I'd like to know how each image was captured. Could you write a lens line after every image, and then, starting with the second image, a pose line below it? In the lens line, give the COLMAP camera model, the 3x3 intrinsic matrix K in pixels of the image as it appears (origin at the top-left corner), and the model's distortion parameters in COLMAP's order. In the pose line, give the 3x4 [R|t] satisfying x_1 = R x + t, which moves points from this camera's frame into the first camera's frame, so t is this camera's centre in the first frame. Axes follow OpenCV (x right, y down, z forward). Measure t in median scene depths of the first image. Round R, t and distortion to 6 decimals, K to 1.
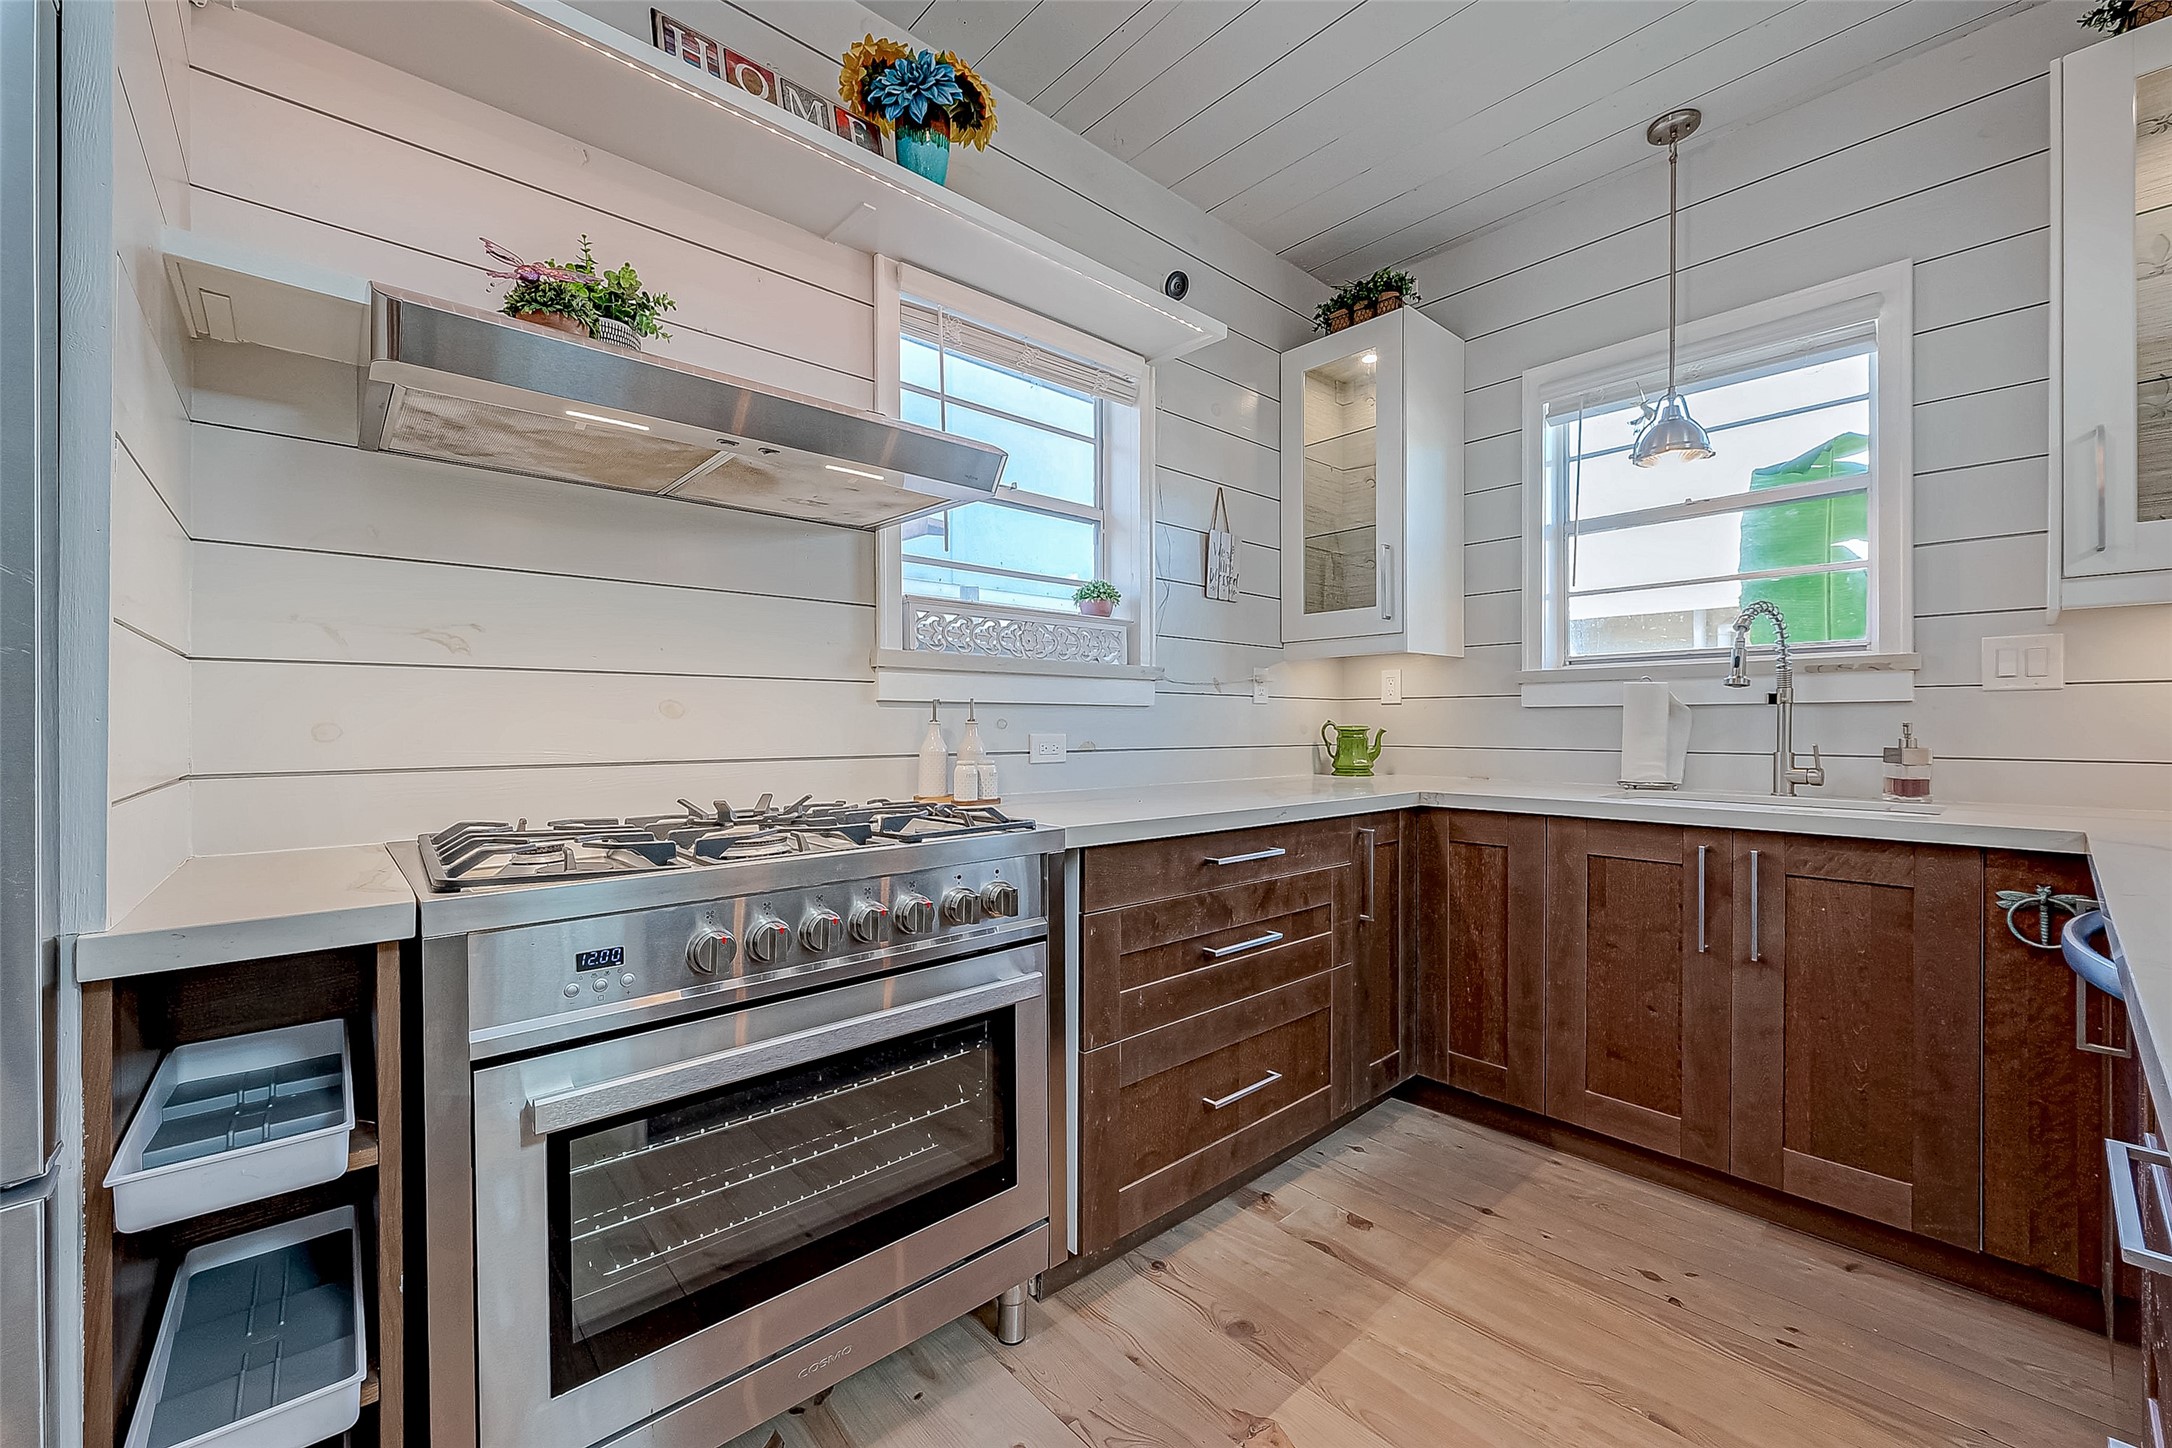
lens RADIAL K [[871.8, 0, 1090.7], [0, 871.8, 724.0], [0, 0, 1]] dist [-0.000115, -0.000064]
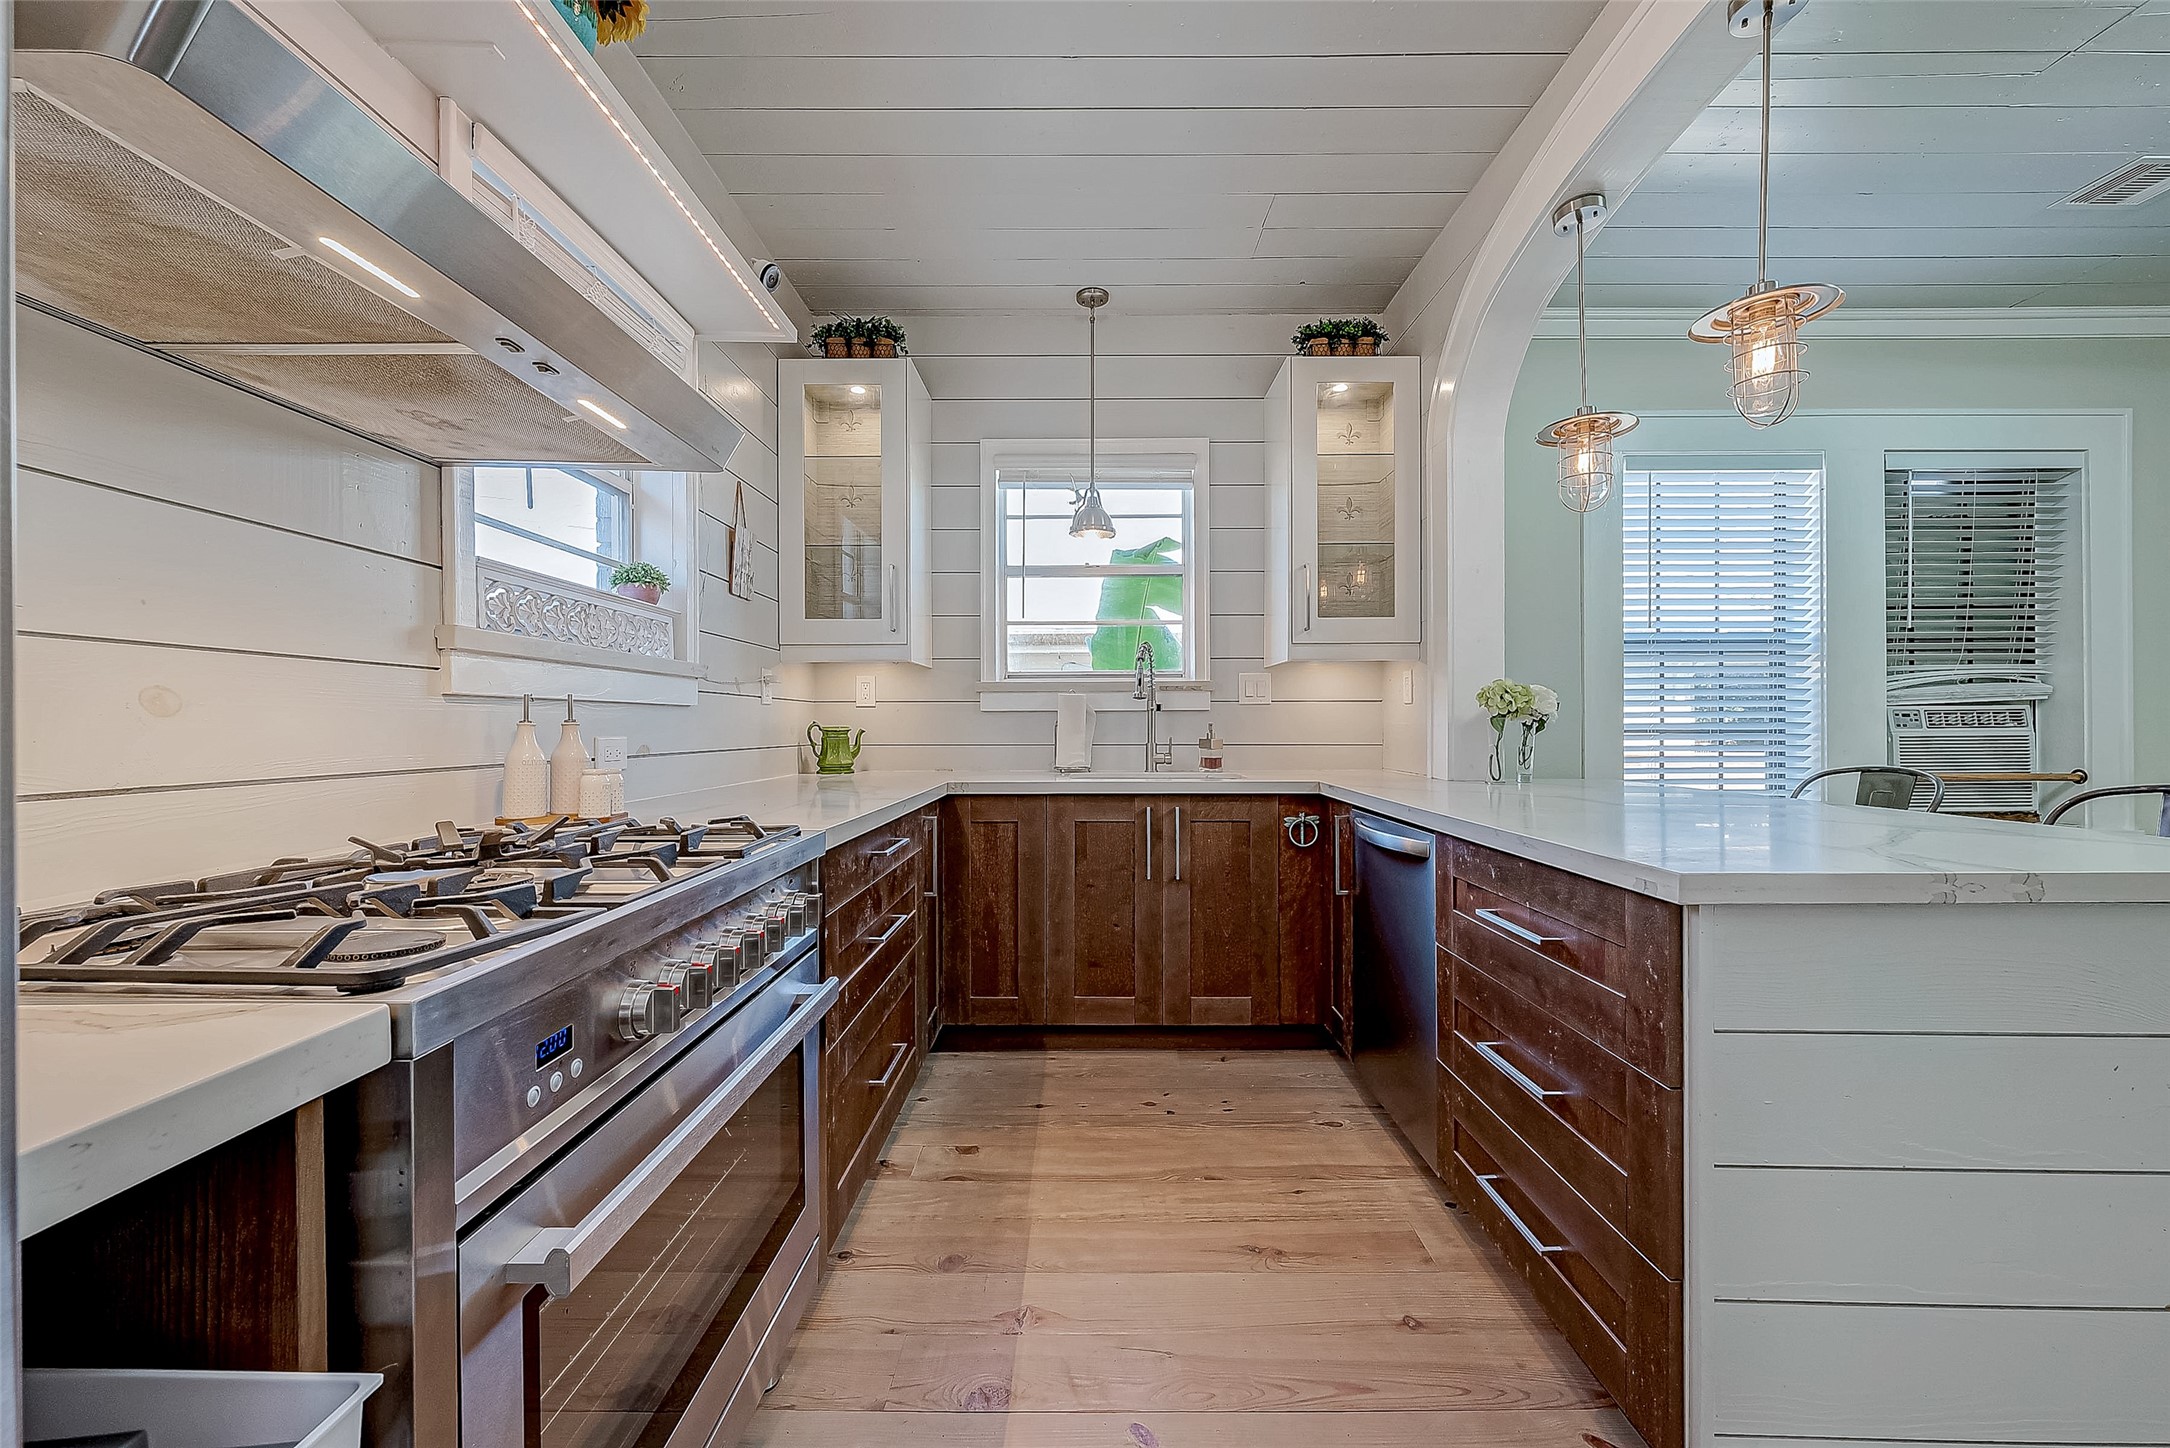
lens RADIAL K [[871.0, 0, 1110.4], [0, 871.0, 713.4], [0, 0, 1]] dist [-0.000115, -0.000064]
pose [[0.654140, 0.008995, 0.756320, -0.439694], [0.004781, 0.999860, -0.016027, 0.005299], [-0.756358, 0.014100, 0.654006, 0.083603]]
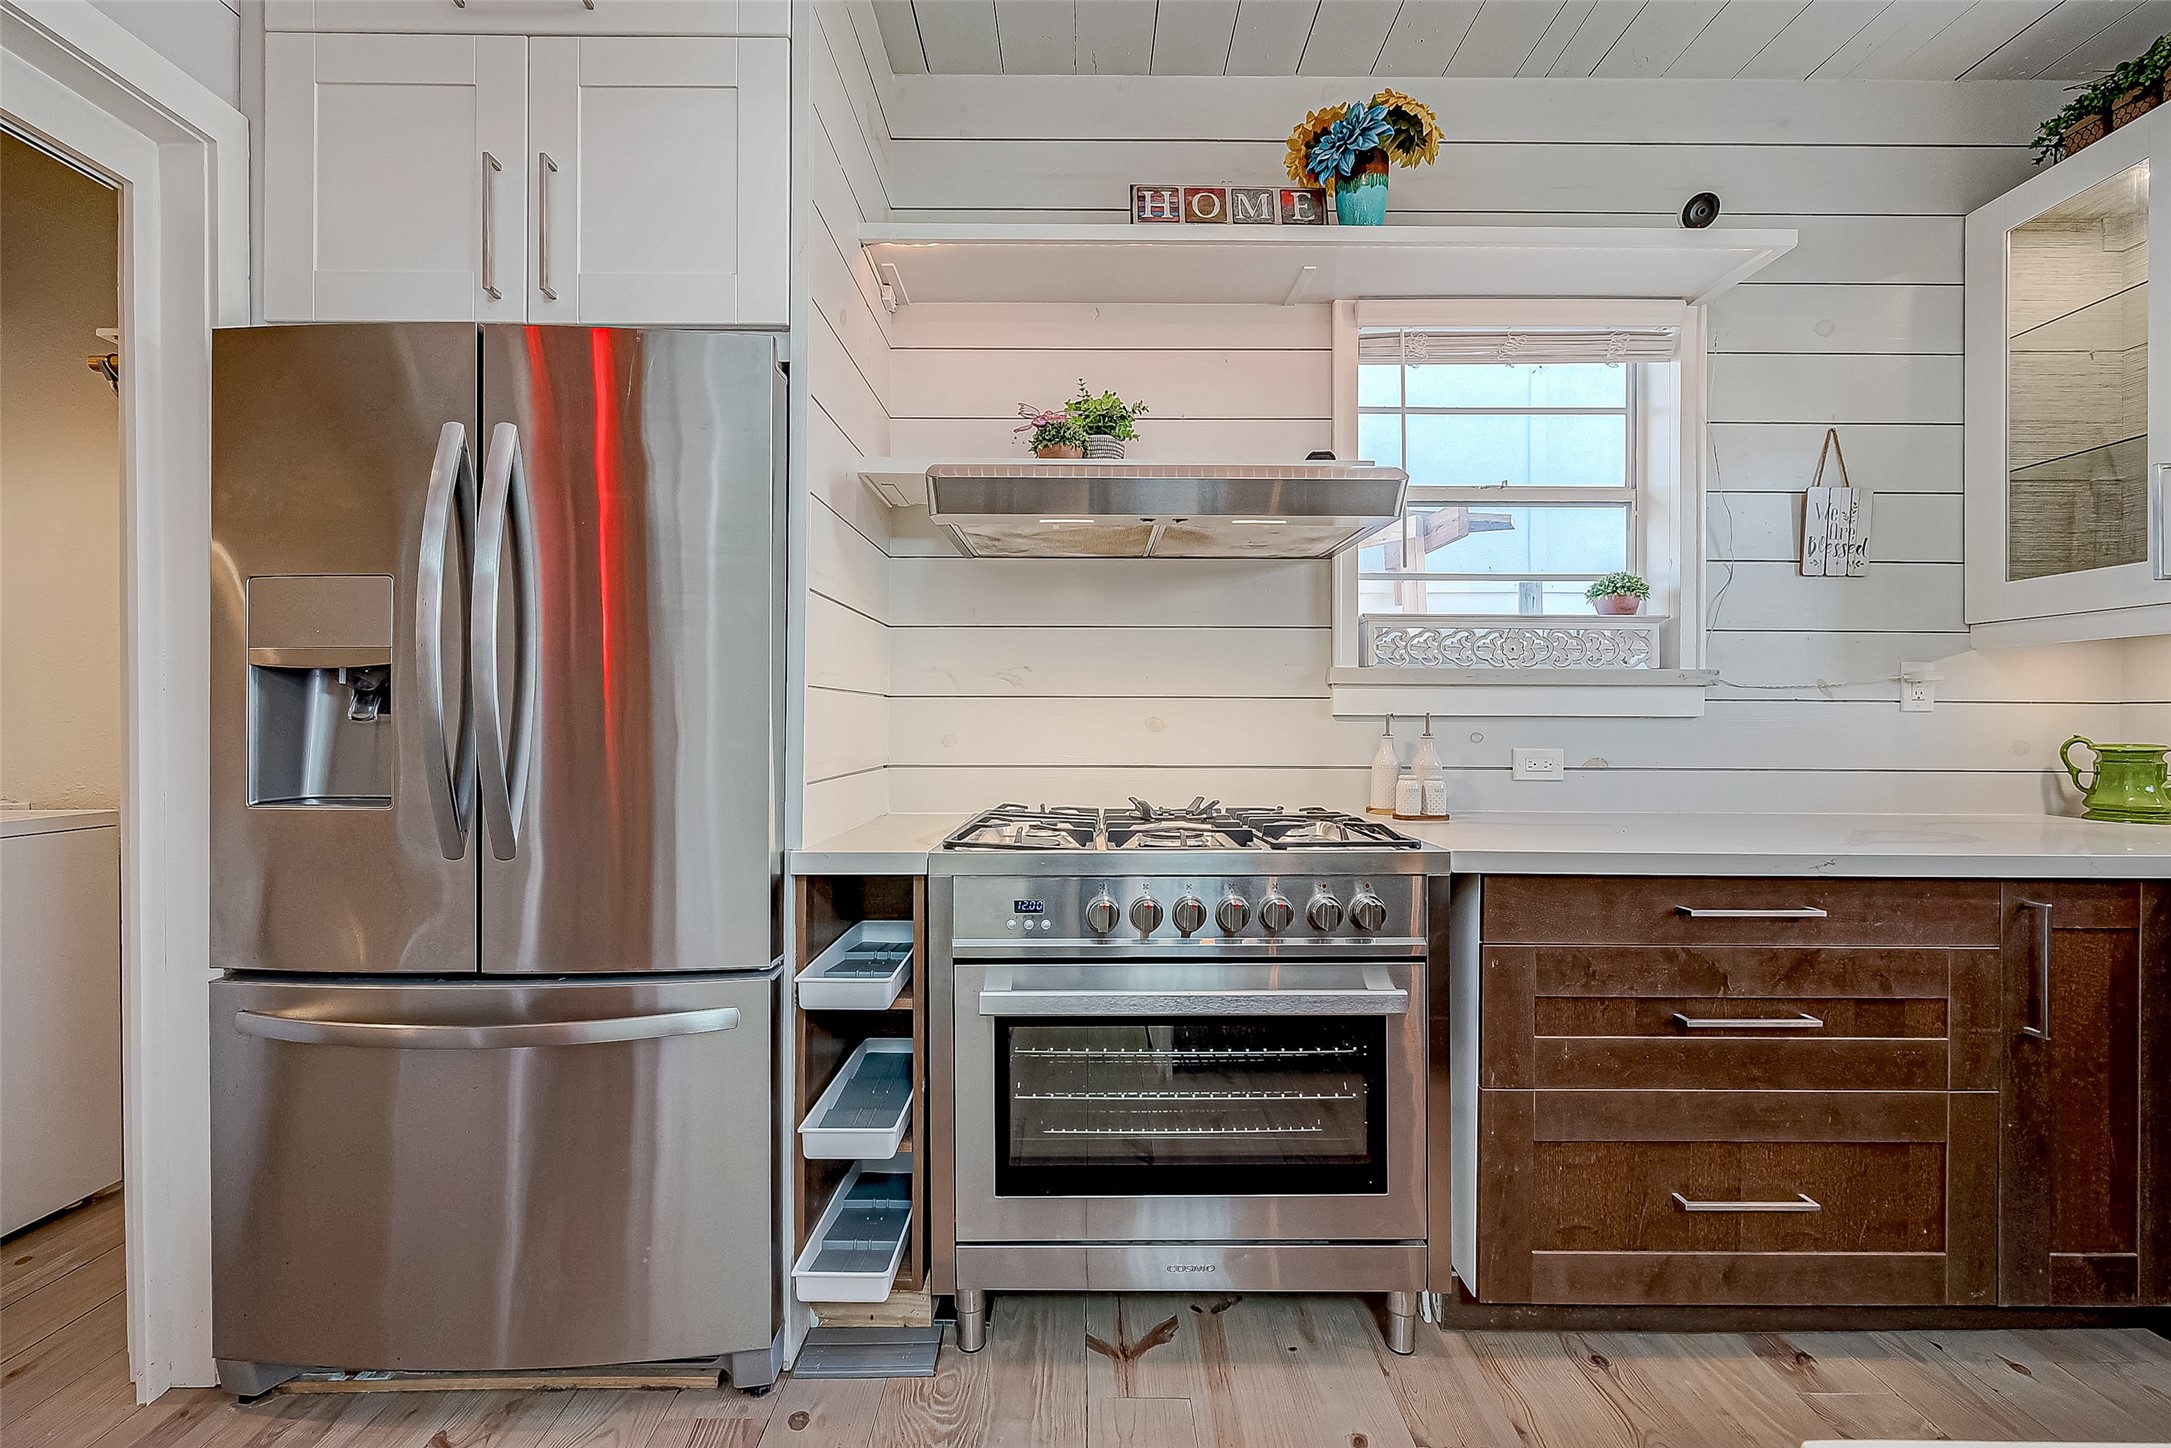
lens RADIAL K [[871.4, 0, 1078.7], [0, 871.4, 715.5], [0, 0, 1]] dist [-0.000115, -0.000064]
pose [[0.740238, 0.002033, -0.672342, 0.246044], [-0.004398, 0.999989, -0.001818, -0.023200], [0.672330, 0.004302, 0.740239, -0.006427]]
